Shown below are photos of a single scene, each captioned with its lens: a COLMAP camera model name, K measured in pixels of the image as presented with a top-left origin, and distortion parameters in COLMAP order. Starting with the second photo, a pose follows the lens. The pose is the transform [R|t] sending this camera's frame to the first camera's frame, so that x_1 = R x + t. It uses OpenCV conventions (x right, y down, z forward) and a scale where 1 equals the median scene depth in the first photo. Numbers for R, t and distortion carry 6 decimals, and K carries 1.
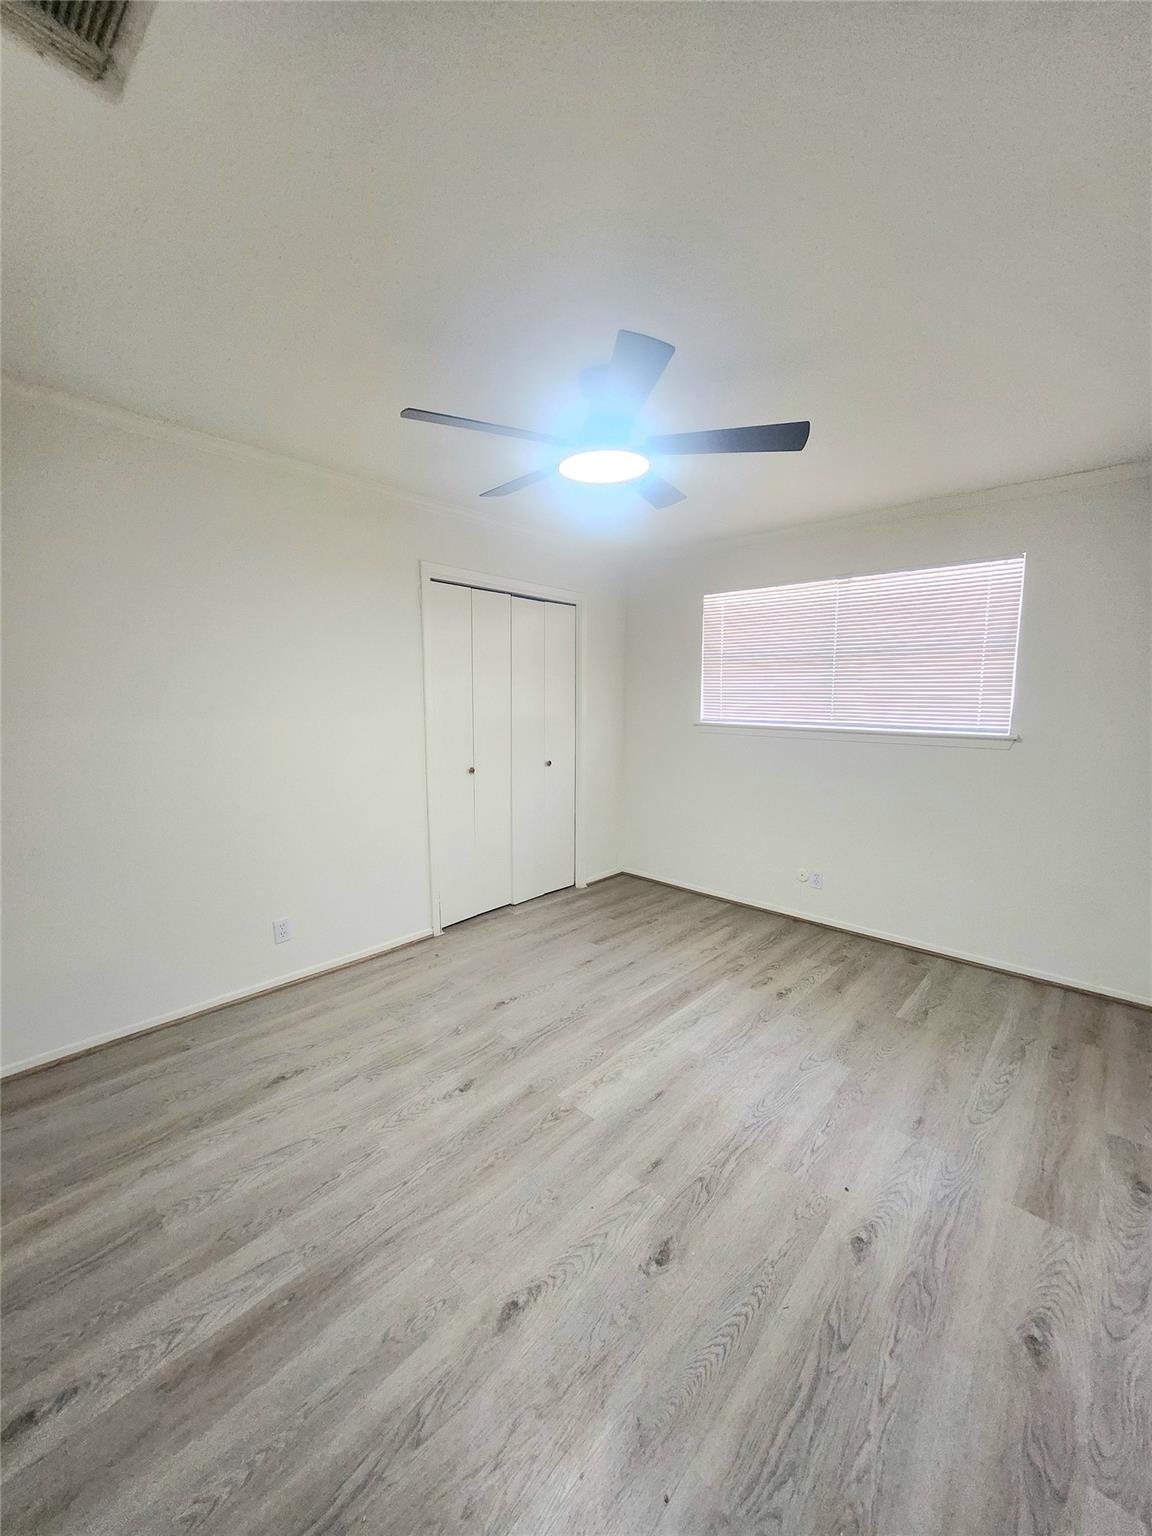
lens RADIAL K [[592.0, 0, 576.0], [0, 592.0, 768.0], [0, 0, 1]] dist [0.002696, 0.000535]
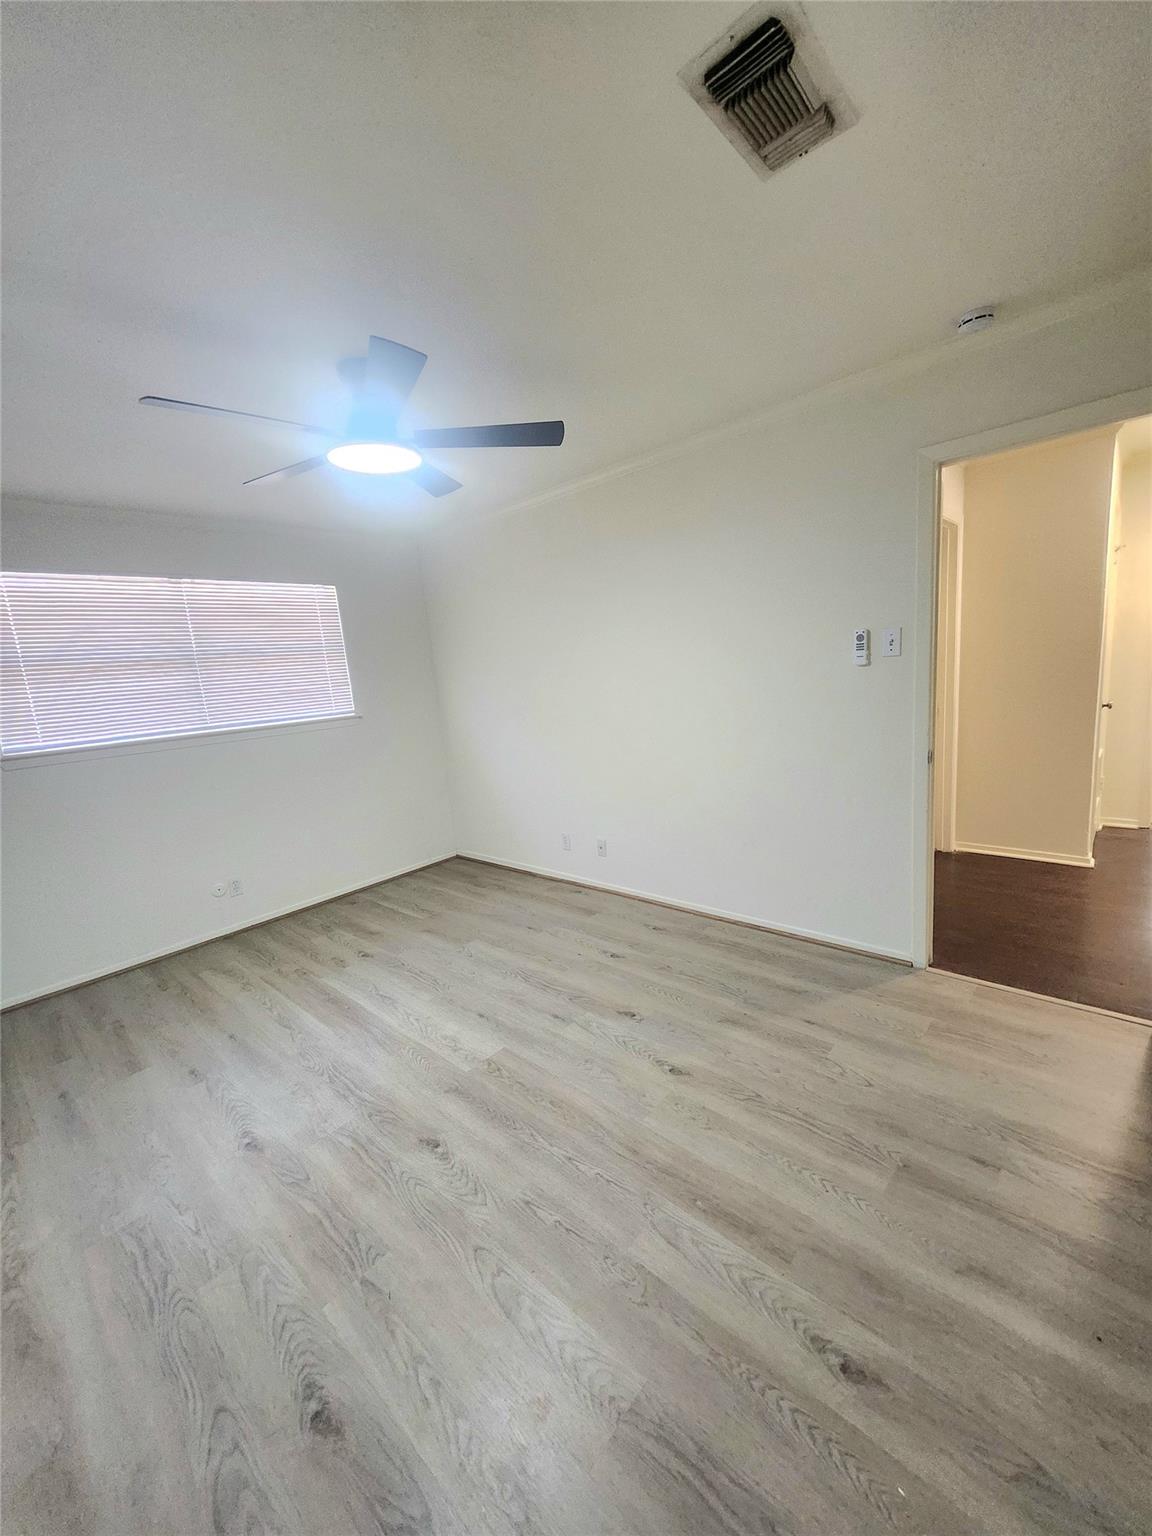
lens RADIAL K [[609.8, 0, 576.0], [0, 609.8, 768.0], [0, 0, 1]] dist [-0.001234, -0.000393]
pose [[0.015331, -0.168672, 0.985553, -0.829358], [0.205992, 0.965058, 0.161960, -0.071871], [-0.978434, 0.200533, 0.049541, 0.559143]]
